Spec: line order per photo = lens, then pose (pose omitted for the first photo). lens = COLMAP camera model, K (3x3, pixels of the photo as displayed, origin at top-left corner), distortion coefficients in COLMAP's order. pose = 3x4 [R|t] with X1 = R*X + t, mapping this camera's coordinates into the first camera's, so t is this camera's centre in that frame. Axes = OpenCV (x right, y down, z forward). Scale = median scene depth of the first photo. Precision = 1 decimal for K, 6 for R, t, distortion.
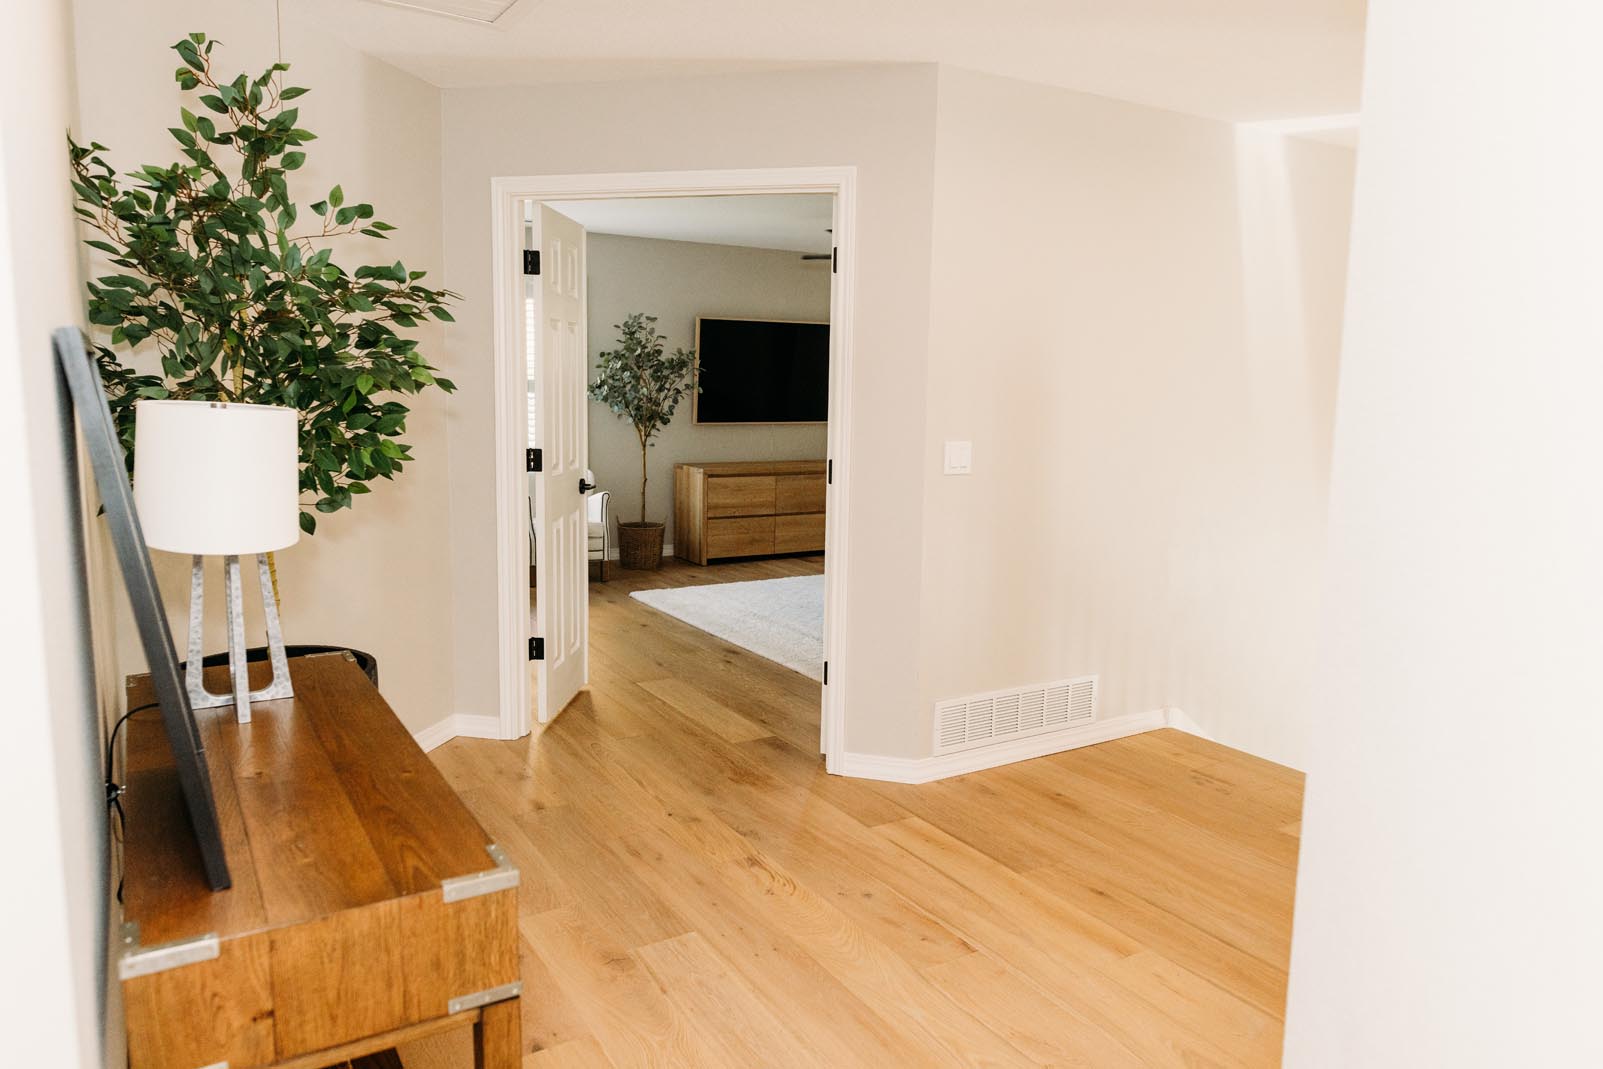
lens RADIAL K [[1075.3, 0, 801.5], [0, 1075.3, 534.5], [0, 0, 1]] dist [-0.001526, -0.000911]
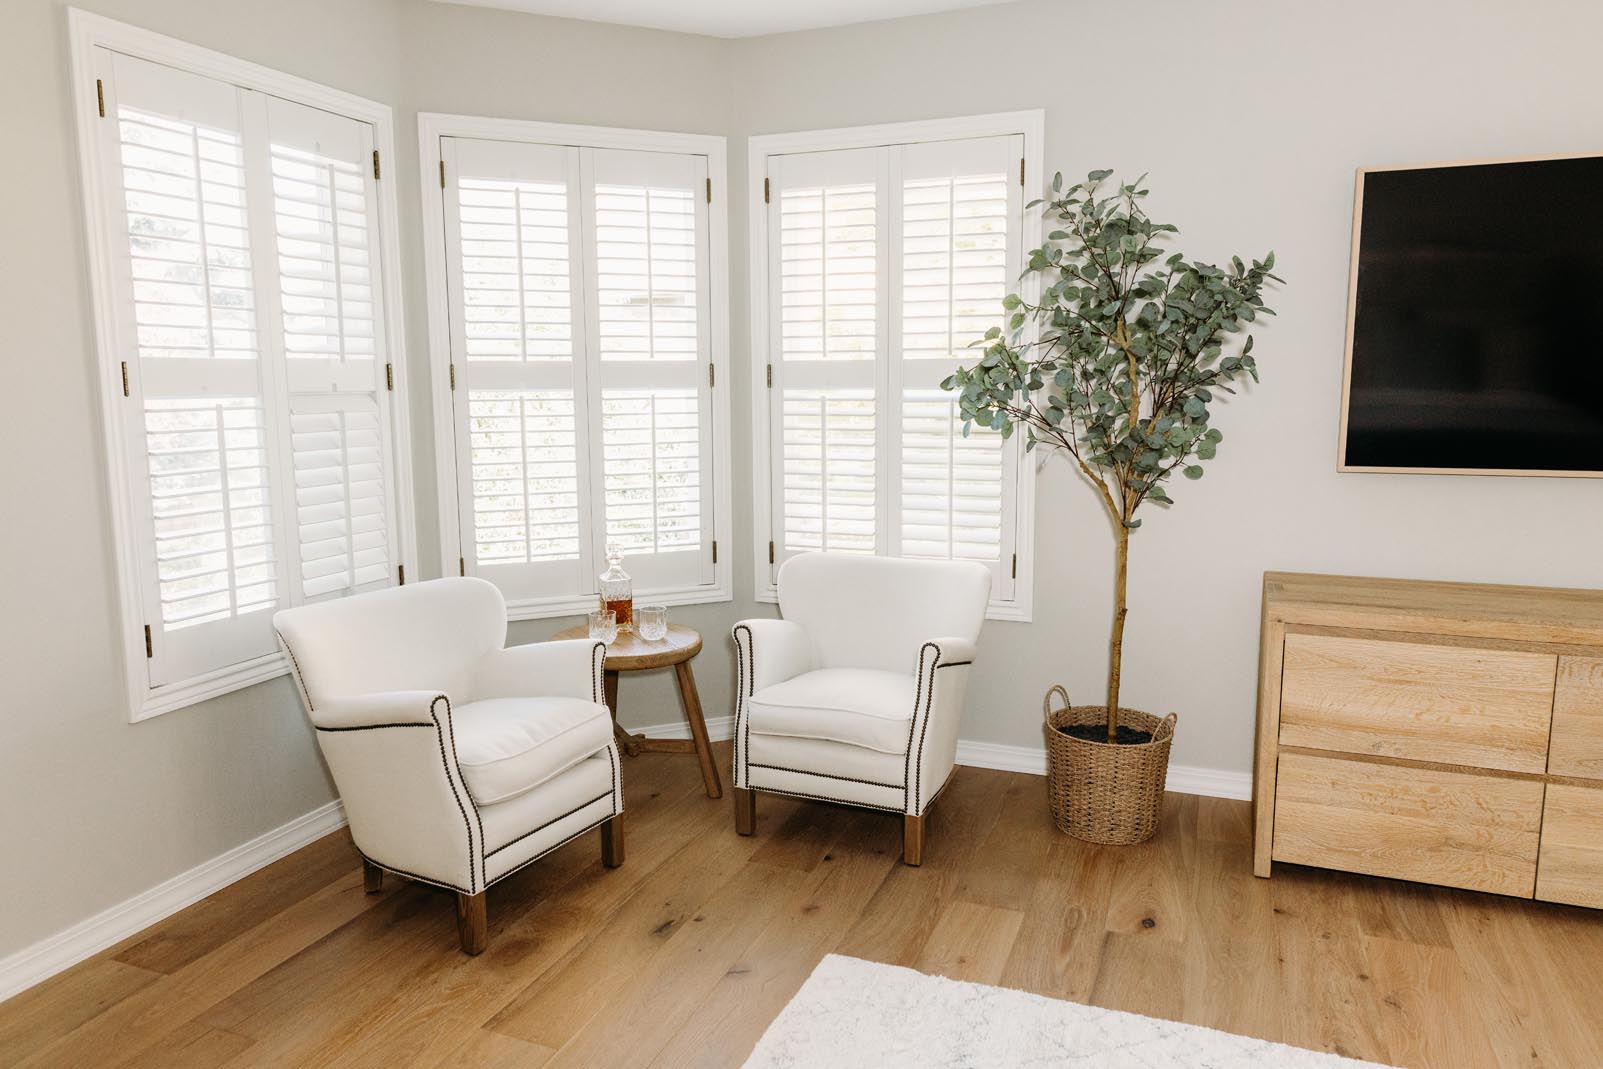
lens RADIAL K [[1118.8, 0, 801.5], [0, 1118.8, 534.5], [0, 0, 1]] dist [-0.004383, -0.001965]
pose [[0.601086, 0.089971, -0.794104, 0.097731], [-0.096806, 0.994523, 0.039401, -0.081489], [0.793300, 0.053191, 0.606503, 0.650953]]
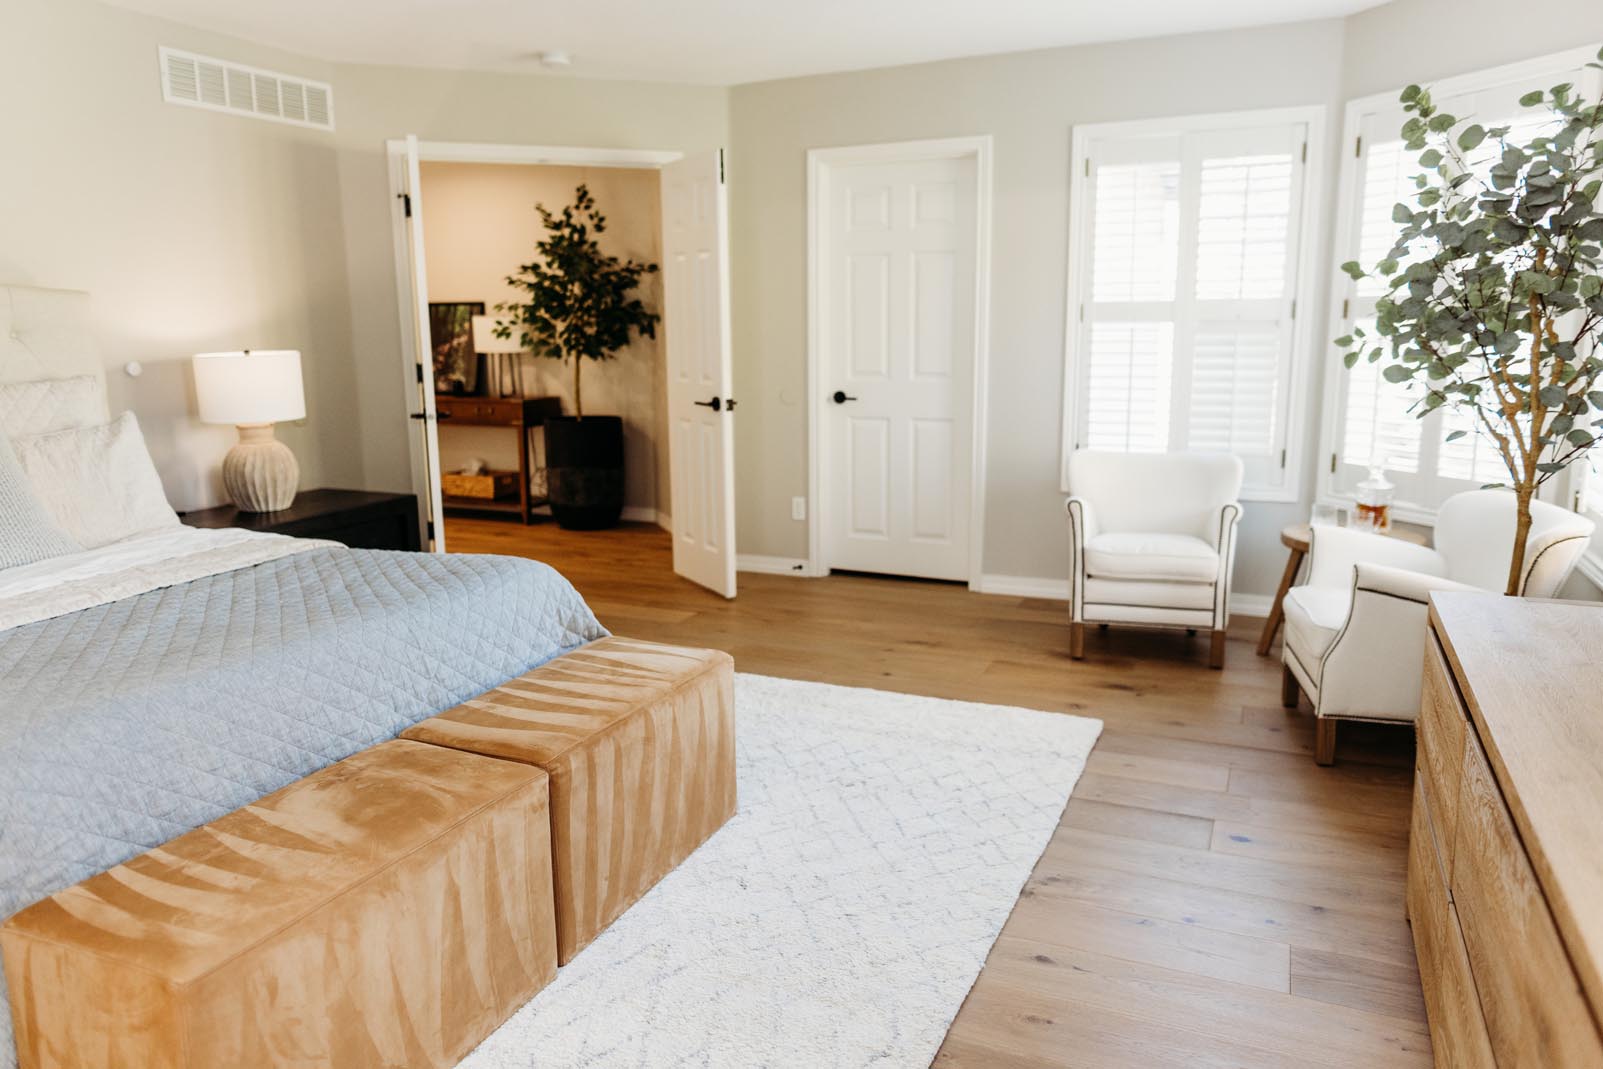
lens RADIAL K [[1118.8, 0, 801.5], [0, 1118.8, 534.5], [0, 0, 1]] dist [-0.004383, -0.001965]
pose [[-0.826977, 0.099597, -0.553345, 0.203642], [-0.081136, 0.952743, 0.292743, -0.145411], [0.556351, 0.286987, -0.779815, 1.111478]]
